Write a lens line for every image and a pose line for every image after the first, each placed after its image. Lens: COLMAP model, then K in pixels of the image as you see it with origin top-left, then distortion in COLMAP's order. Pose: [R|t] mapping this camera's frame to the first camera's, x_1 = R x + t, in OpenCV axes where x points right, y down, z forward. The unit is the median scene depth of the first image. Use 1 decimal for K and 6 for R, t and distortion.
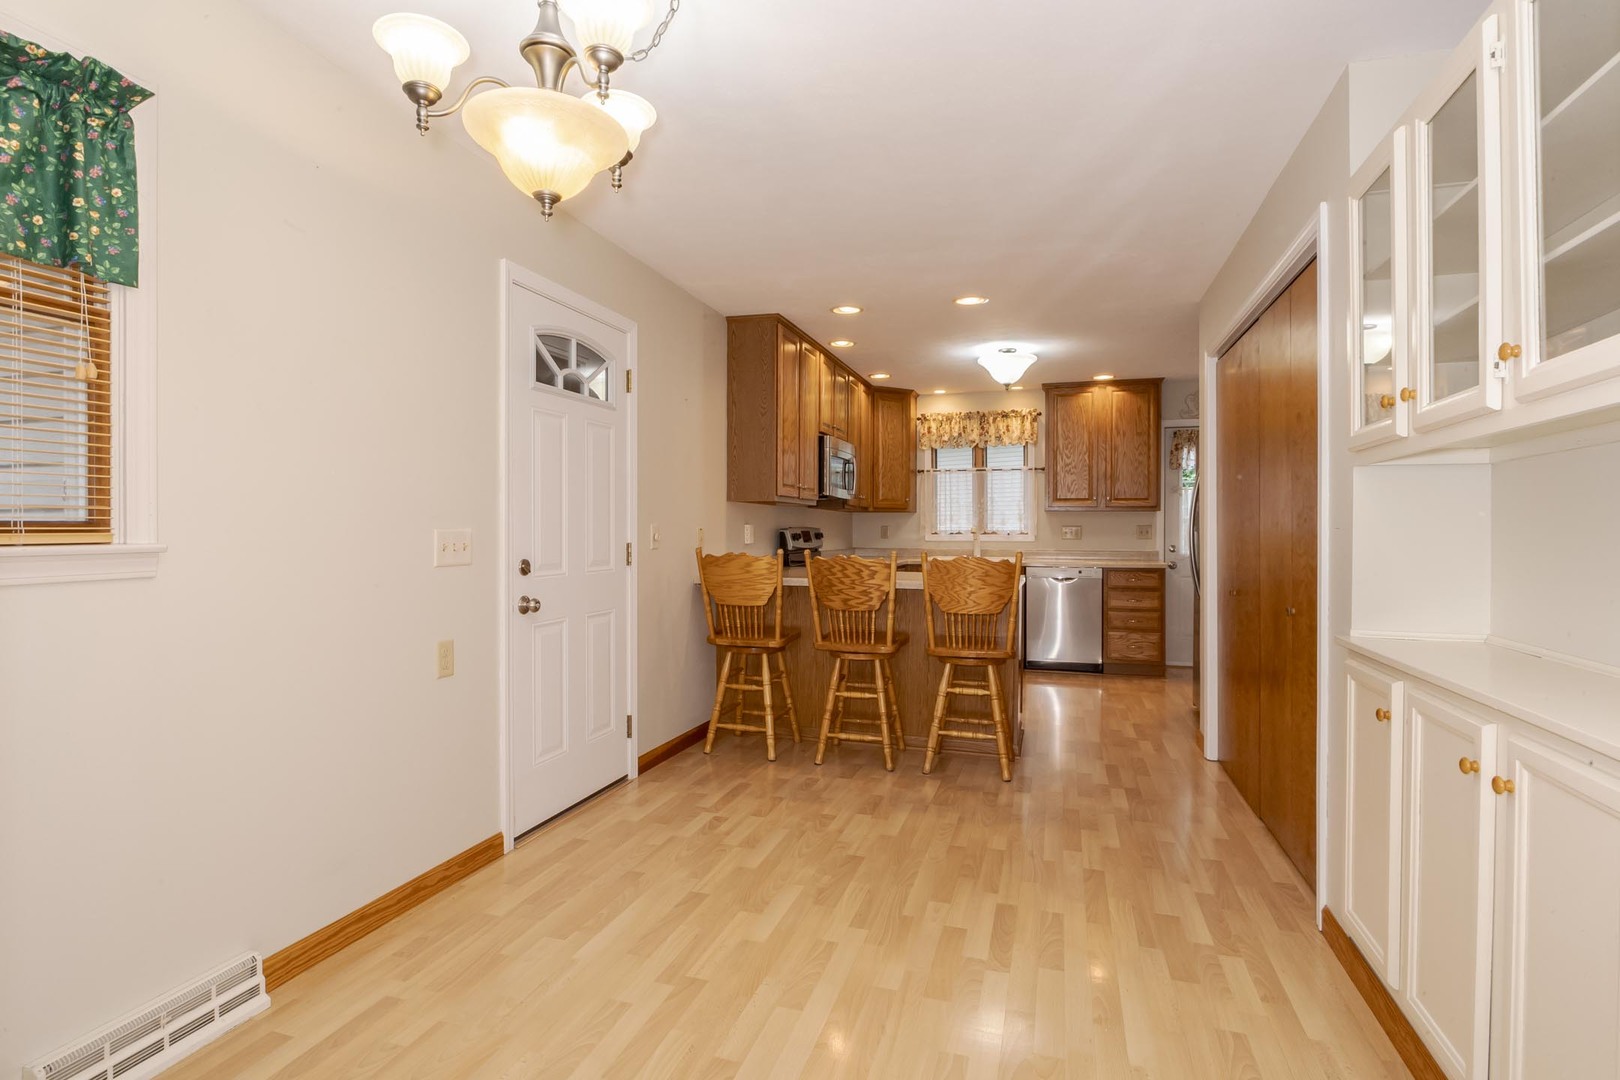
lens RADIAL K [[851.3, 0, 811.5], [0, 851.3, 545.4], [0, 0, 1]] dist [-0.020041, -0.000418]
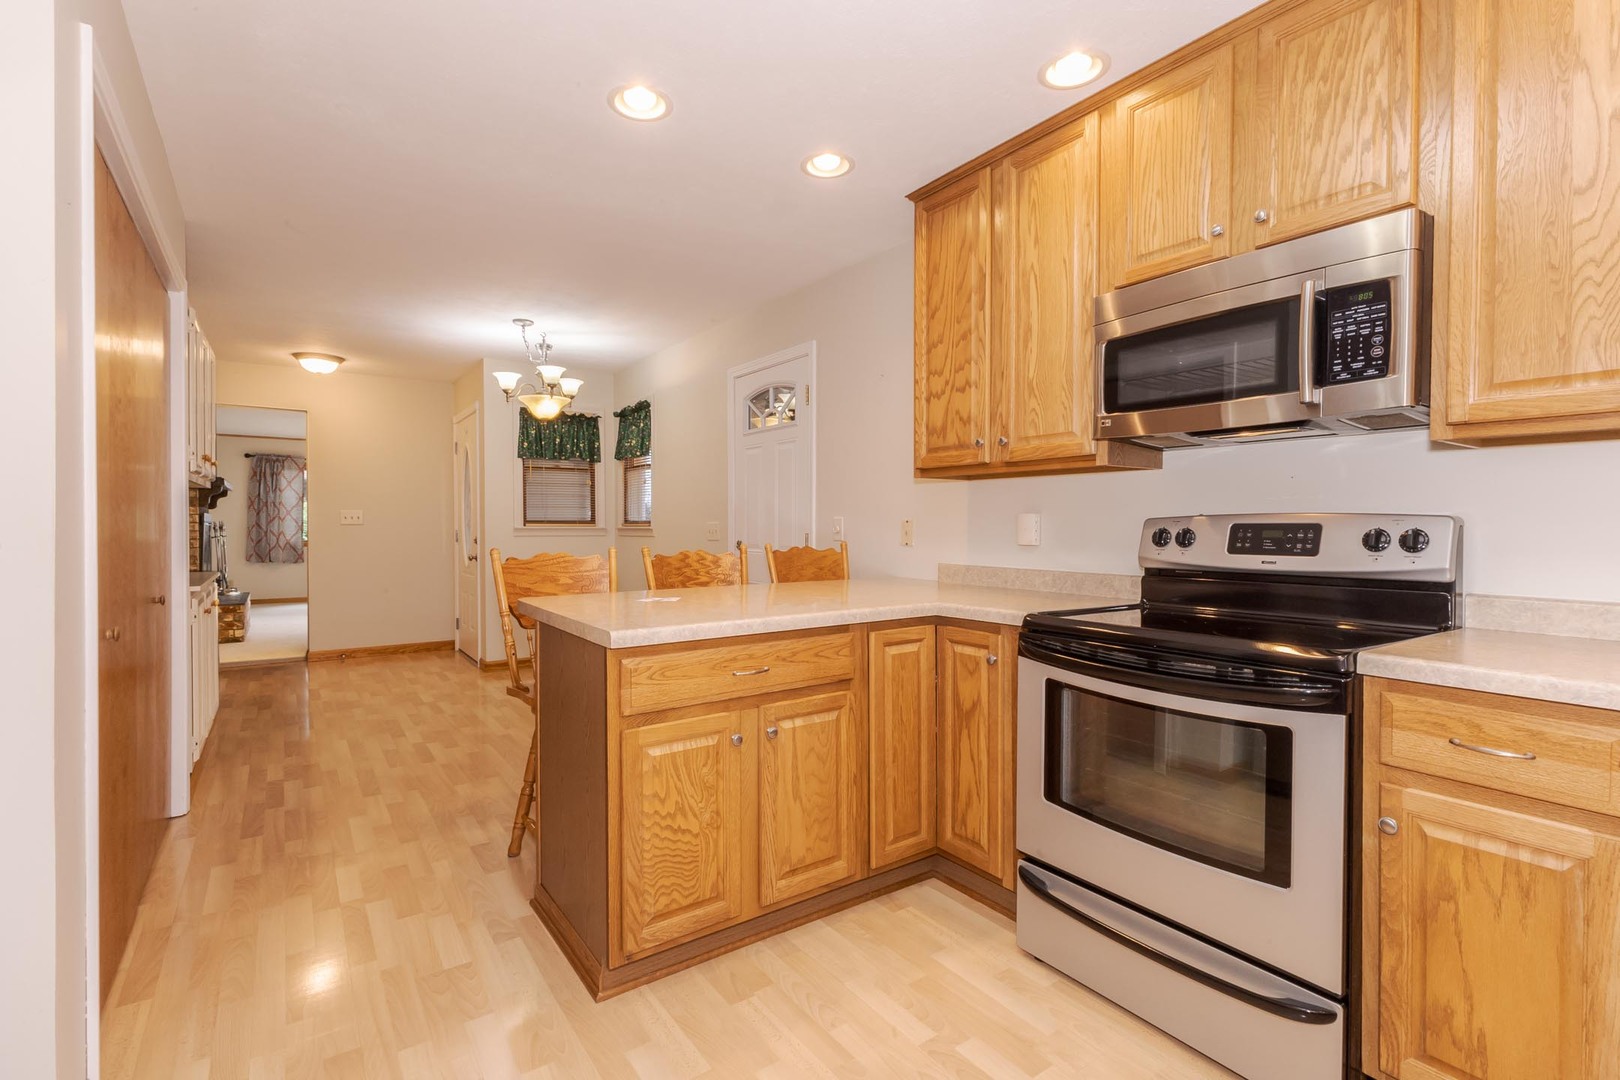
lens RADIAL K [[745.4, 0, 815.8], [0, 745.4, 532.2], [0, 0, 1]] dist [0.000067, 0.000256]
pose [[-0.622901, 0.007298, -0.782266, 0.345937], [-0.016598, 0.999608, 0.022543, -0.016476], [0.782124, 0.027026, -0.622536, 0.966054]]
